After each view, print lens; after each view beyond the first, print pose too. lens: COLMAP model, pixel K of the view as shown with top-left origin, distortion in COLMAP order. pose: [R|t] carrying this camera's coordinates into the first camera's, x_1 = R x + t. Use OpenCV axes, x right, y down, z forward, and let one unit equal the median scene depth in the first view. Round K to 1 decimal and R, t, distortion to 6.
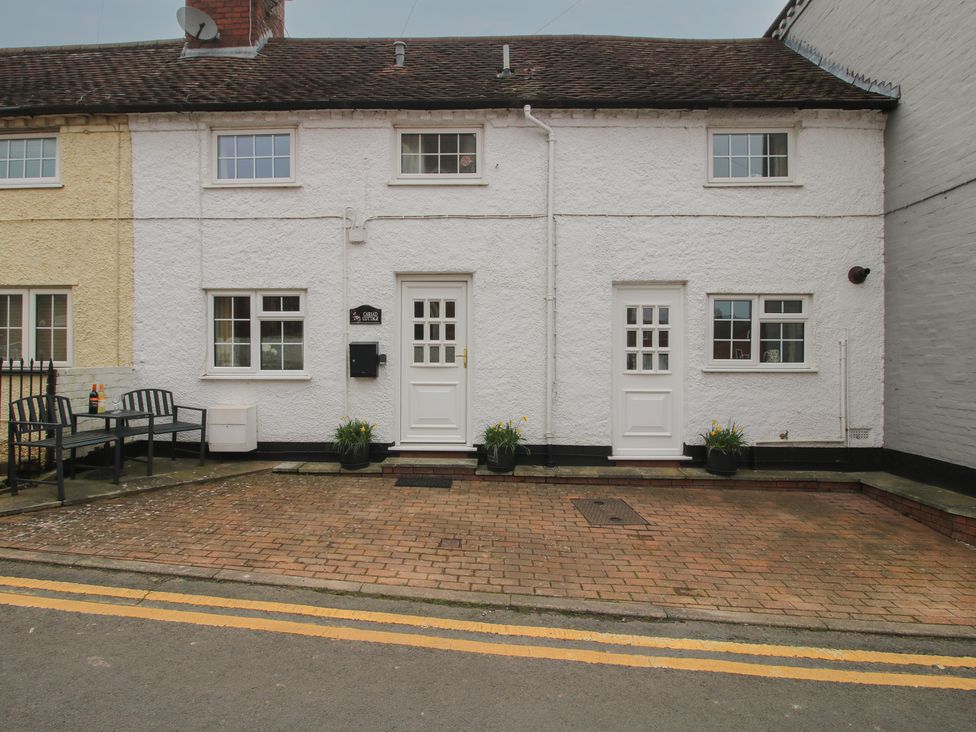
lens RADIAL K [[518.9, 0, 477.6], [0, 518.9, 358.3], [0, 0, 1]] dist [0.002775, -0.016345]
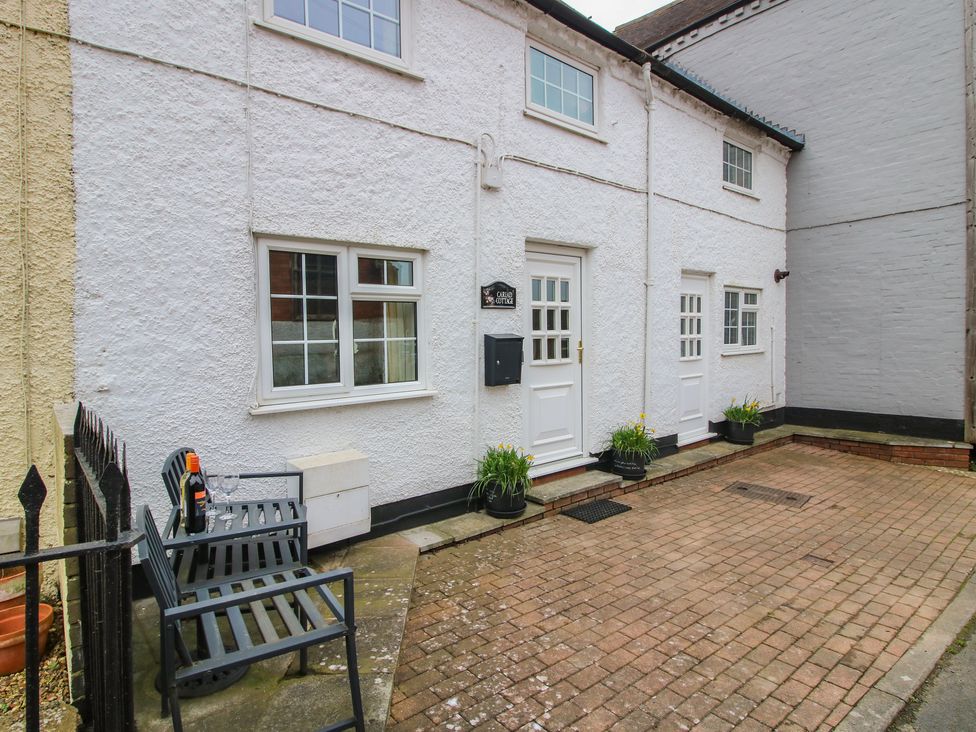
lens RADIAL K [[552.8, 0, 488.0], [0, 552.8, 361.6], [0, 0, 1]] dist [0.000557, -0.013101]
pose [[0.735720, -0.051281, 0.675342, -0.732378], [0.023450, 0.998460, 0.050271, -0.032704], [-0.676880, -0.021148, 0.735790, 0.462036]]
